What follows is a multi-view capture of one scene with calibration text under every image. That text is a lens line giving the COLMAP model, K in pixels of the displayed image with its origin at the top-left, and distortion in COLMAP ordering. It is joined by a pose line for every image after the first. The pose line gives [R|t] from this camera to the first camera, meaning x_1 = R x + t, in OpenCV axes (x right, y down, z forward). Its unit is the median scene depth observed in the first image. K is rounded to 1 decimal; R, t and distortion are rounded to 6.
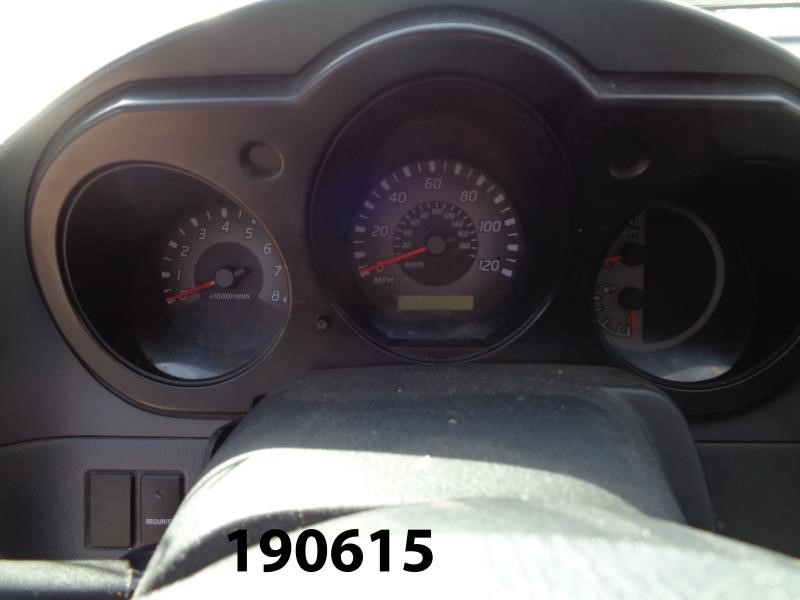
lens RADIAL K [[593.2, 0, 399.8], [0, 593.2, 301.2], [0, 0, 1]] dist [0.001239, -0.001206]
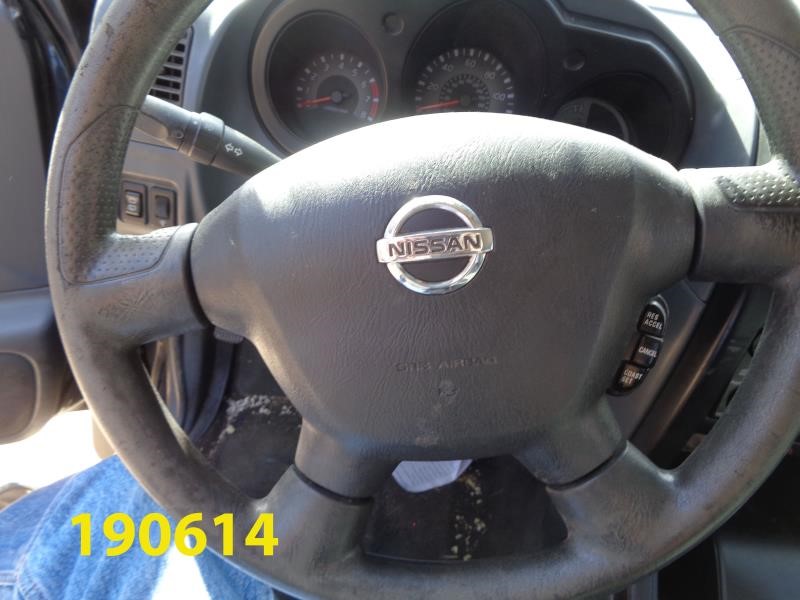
lens RADIAL K [[593.2, 0, 400.8], [0, 593.2, 298.7], [0, 0, 1]] dist [0.001239, -0.001206]
pose [[0.982611, 0.183048, 0.031145, -0.065551], [-0.185502, 0.975077, 0.121714, 0.276097], [-0.008089, -0.125374, 0.992077, -0.722319]]
